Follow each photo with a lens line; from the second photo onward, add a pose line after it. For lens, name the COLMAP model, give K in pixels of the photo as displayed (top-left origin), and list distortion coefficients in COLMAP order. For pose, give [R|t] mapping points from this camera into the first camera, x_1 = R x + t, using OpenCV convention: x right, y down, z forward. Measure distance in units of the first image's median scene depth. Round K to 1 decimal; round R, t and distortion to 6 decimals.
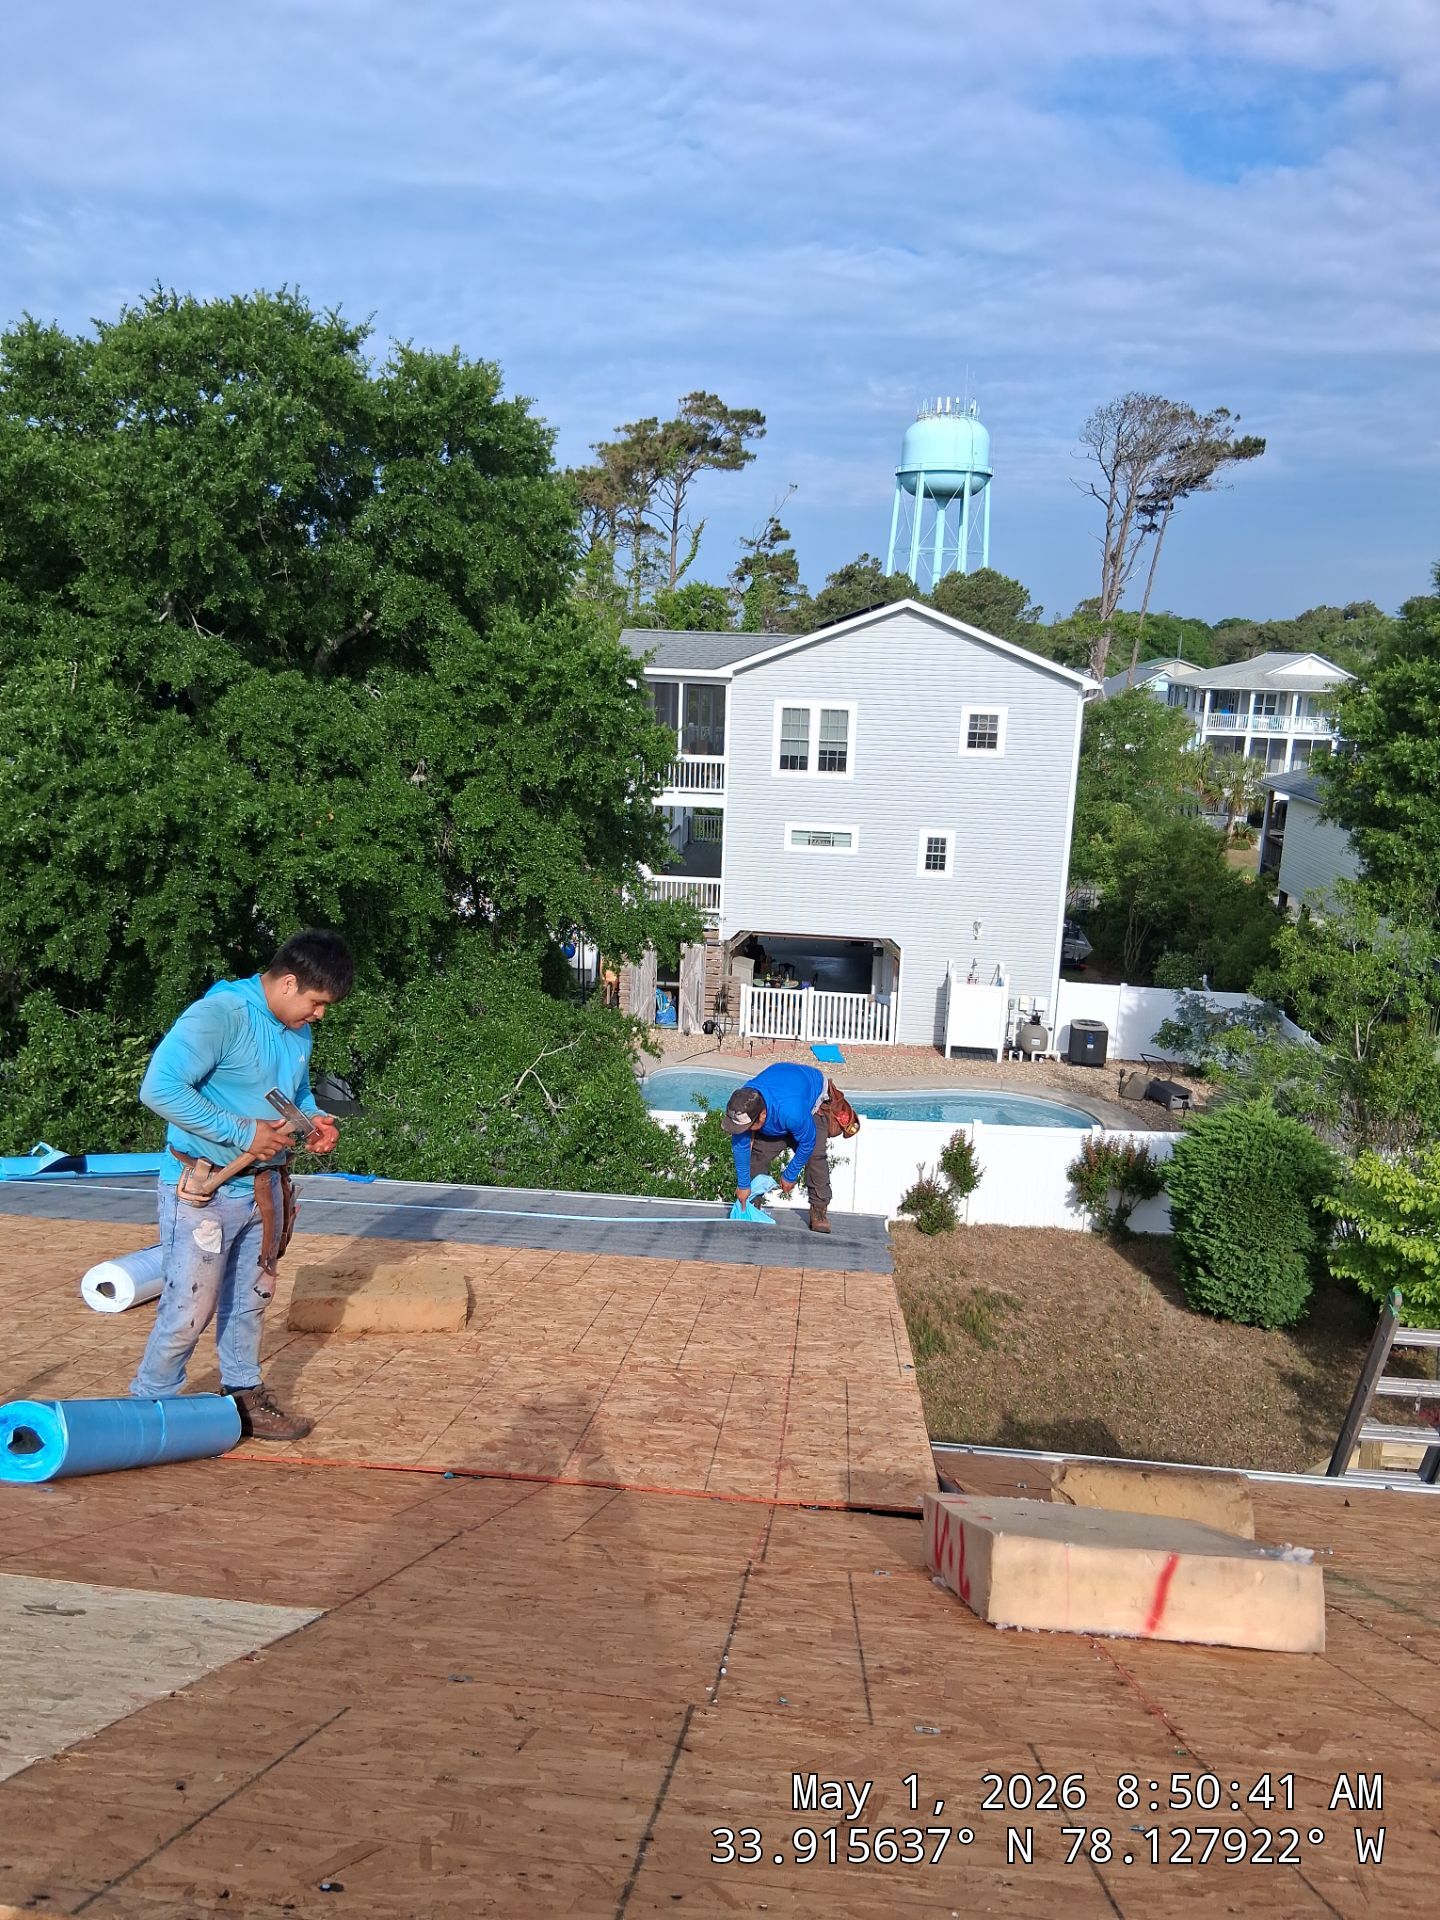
lens RADIAL K [[1421.6, 0, 720.3], [0, 1421.6, 954.6], [0, 0, 1]] dist [0.037909, 0.000437]
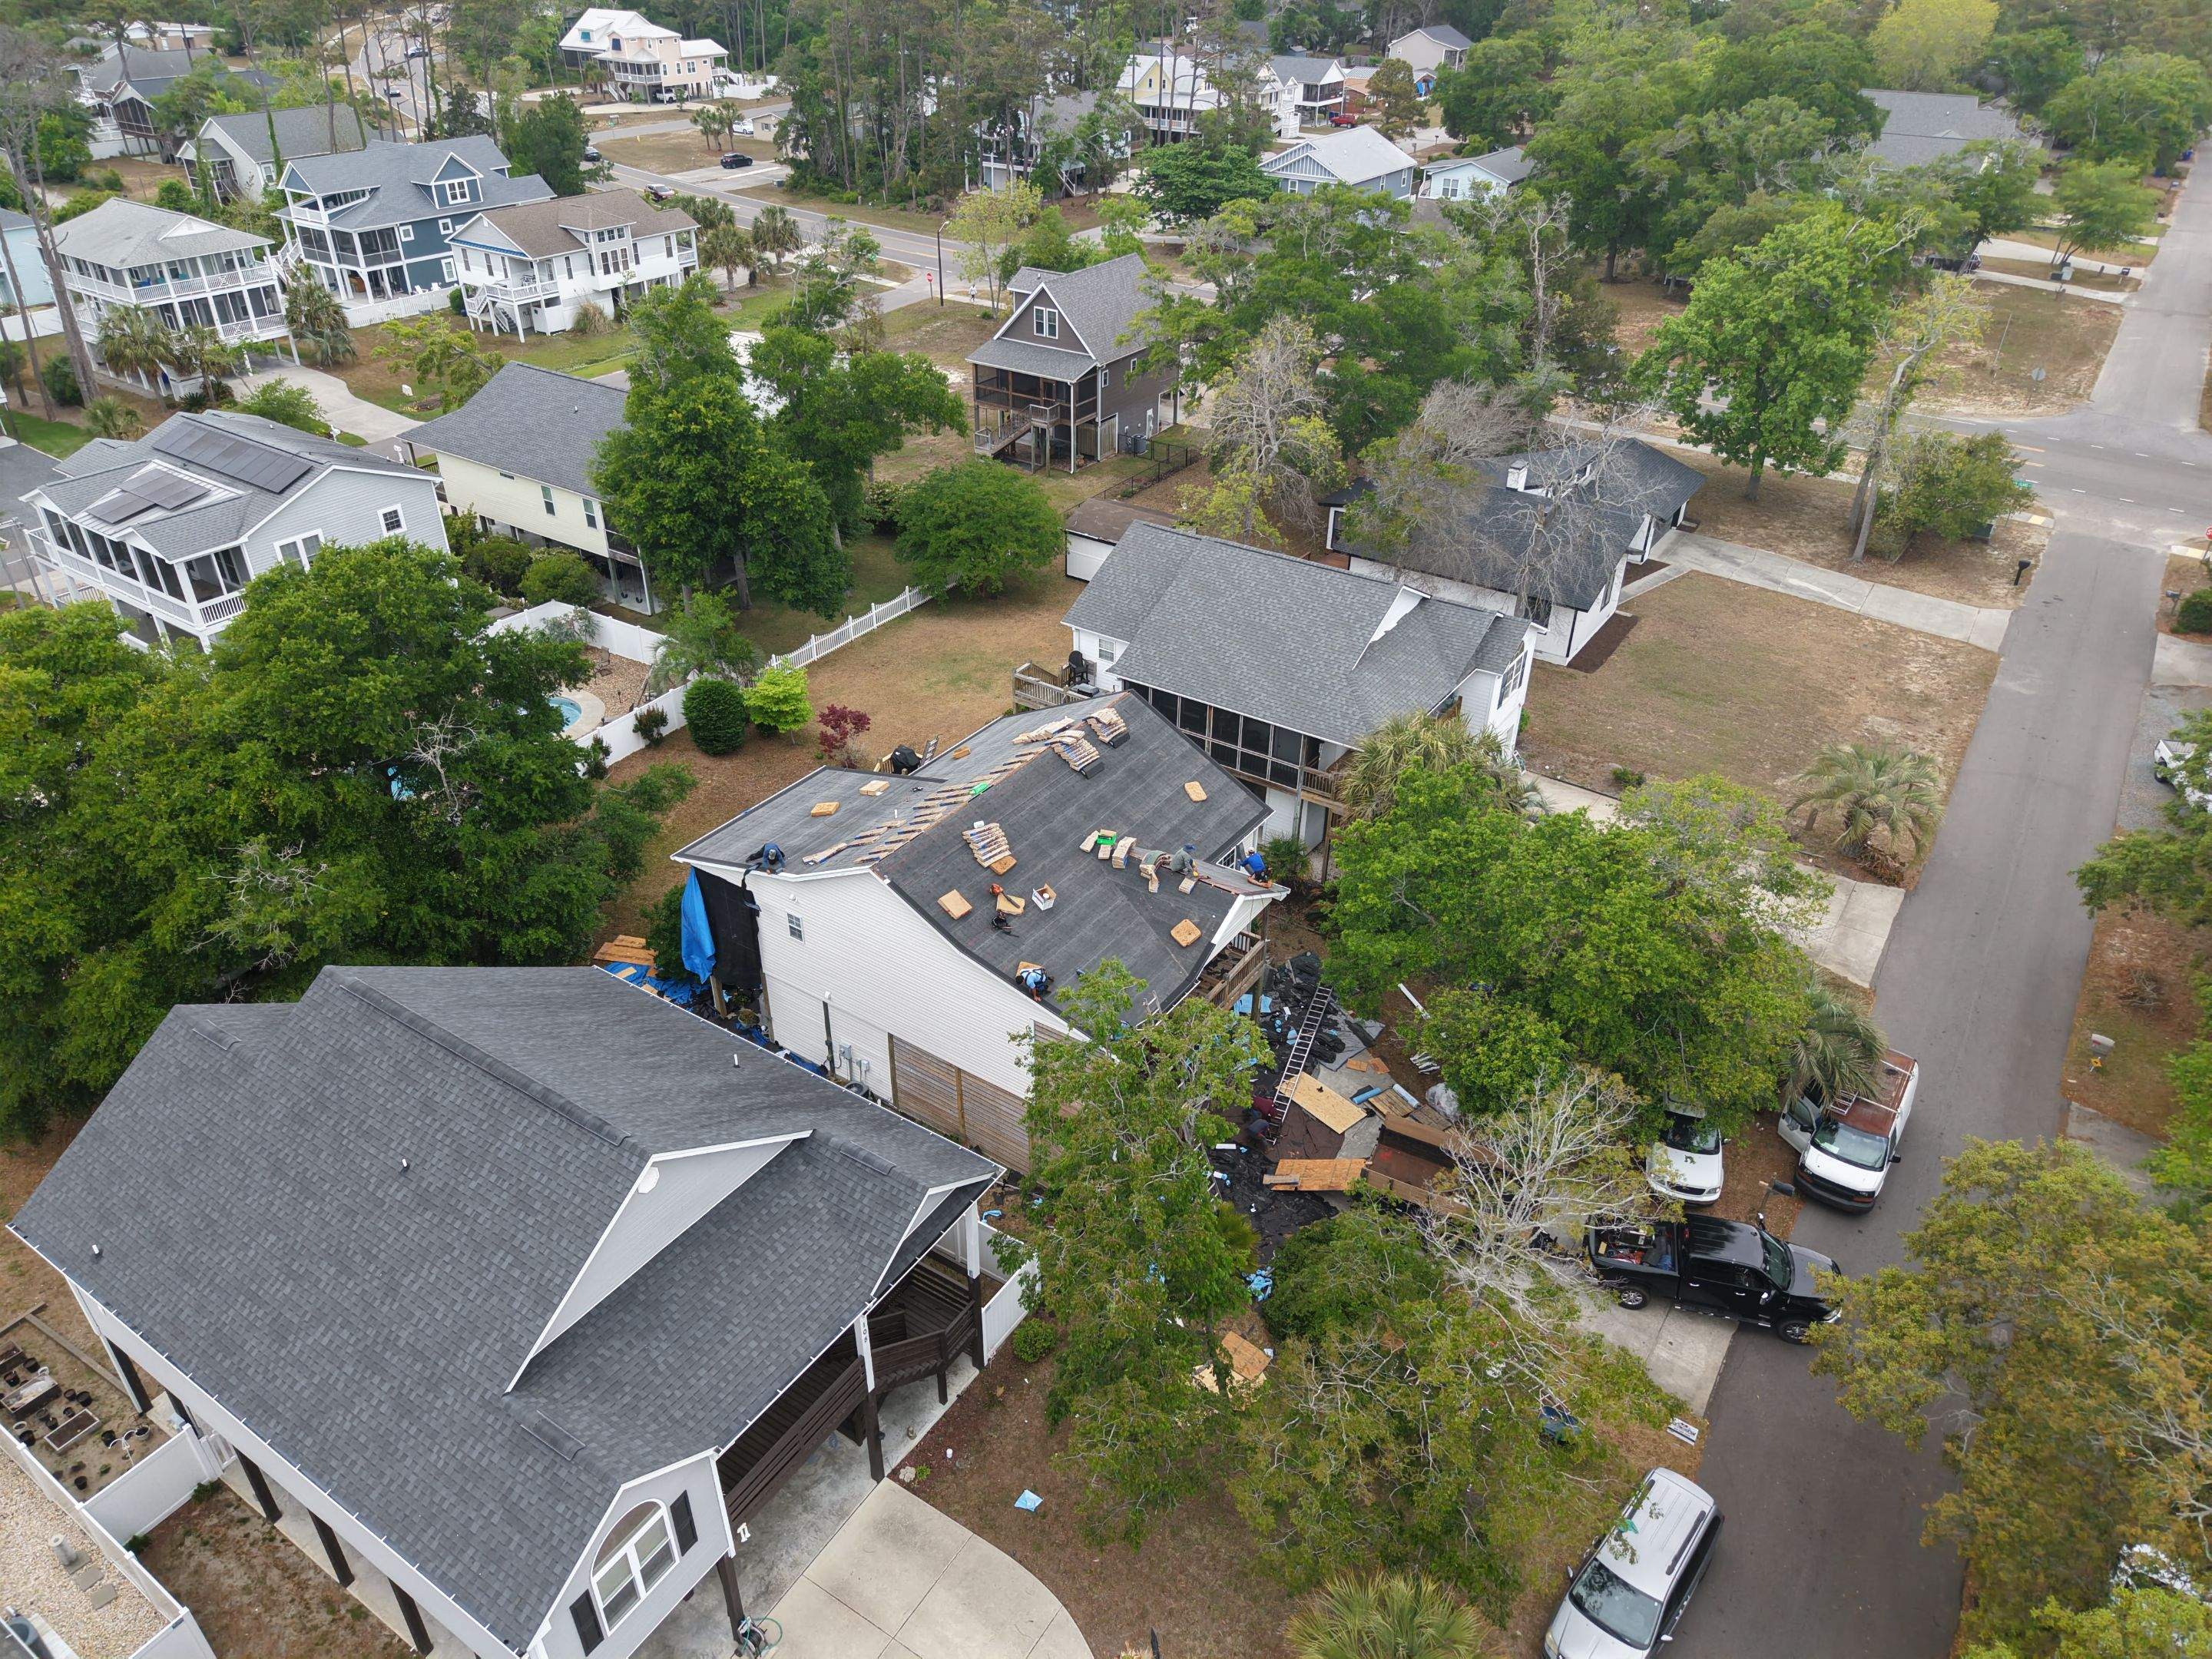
lens RADIAL K [[1500.9, 0, 1110.1], [0, 1500.9, 825.8], [0, 0, 1]] dist [0.032782, -0.021789]
pose [[0.468268, -0.488156, 0.736497, -0.949634], [0.191252, 0.869768, 0.454891, -0.506414], [-0.862640, -0.072154, 0.500646, -0.710319]]
